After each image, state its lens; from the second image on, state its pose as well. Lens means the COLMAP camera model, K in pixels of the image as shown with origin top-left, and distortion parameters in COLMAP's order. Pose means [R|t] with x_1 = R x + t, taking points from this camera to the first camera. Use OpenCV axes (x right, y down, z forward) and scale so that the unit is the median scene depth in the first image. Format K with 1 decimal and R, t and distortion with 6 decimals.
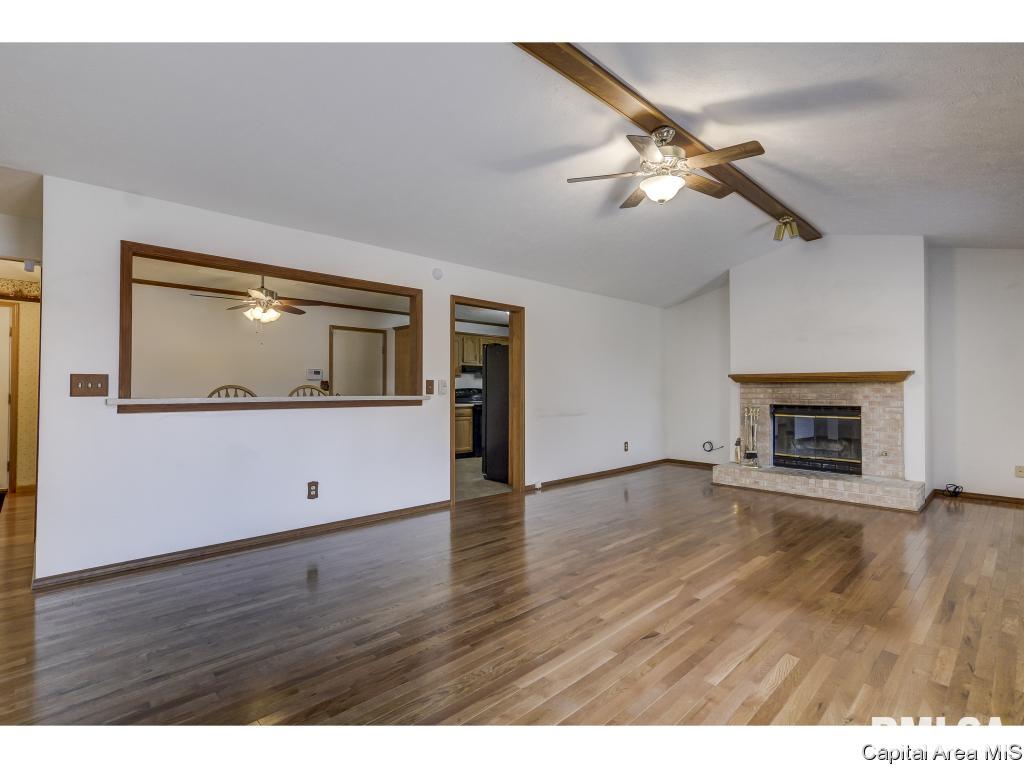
lens RADIAL K [[495.8, 0, 512.0], [0, 495.8, 384.0], [0, 0, 1]] dist [-0.000953, 0.000092]
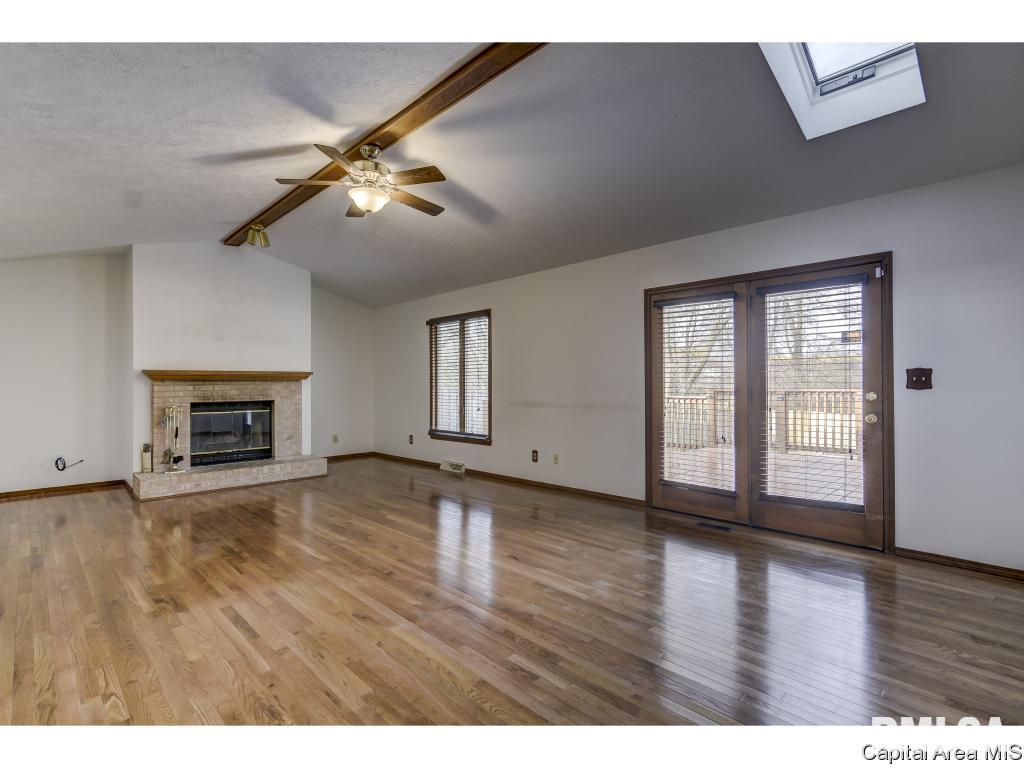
lens RADIAL K [[495.8, 0, 512.0], [0, 495.8, 384.0], [0, 0, 1]] dist [-0.000953, 0.000092]
pose [[-0.021885, 0.001430, 0.999759, -0.509228], [-0.002367, 0.999996, -0.001482, 0.006417], [-0.999758, -0.002399, -0.021881, 0.463106]]
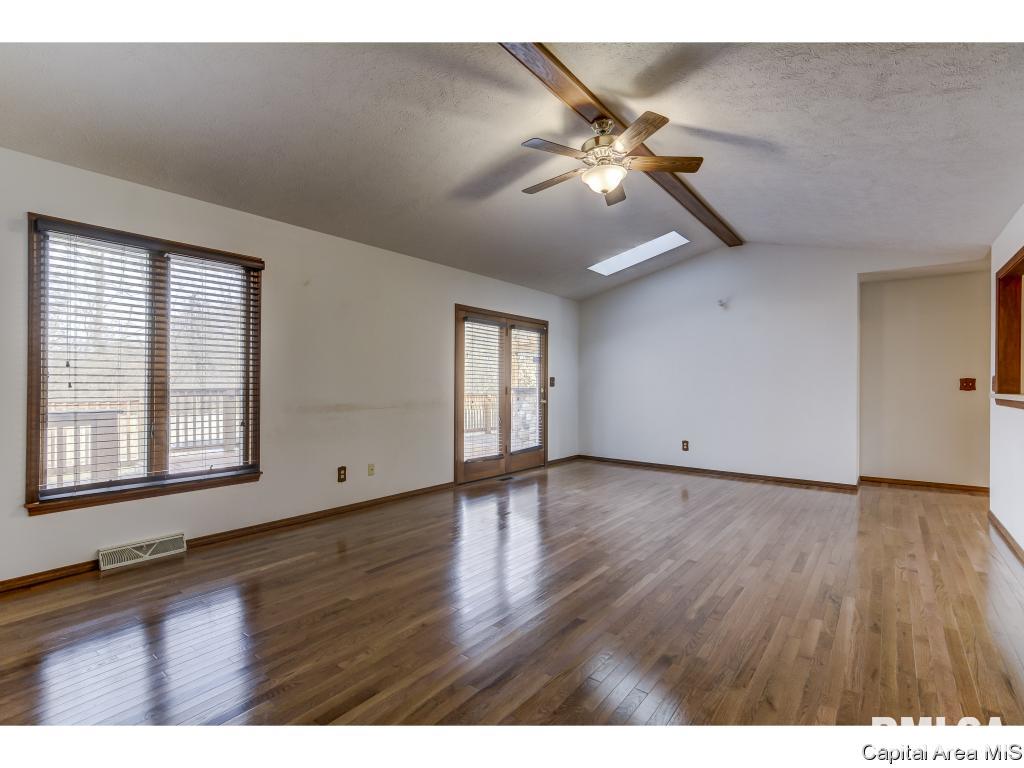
lens RADIAL K [[480.1, 0, 524.7], [0, 480.1, 382.6], [0, 0, 1]] dist [-0.002383, -0.000215]
pose [[-0.987706, -0.000929, -0.156322, 0.386077], [0.001408, 0.999889, -0.014835, 0.019053], [0.156319, -0.014873, -0.987595, 1.237026]]
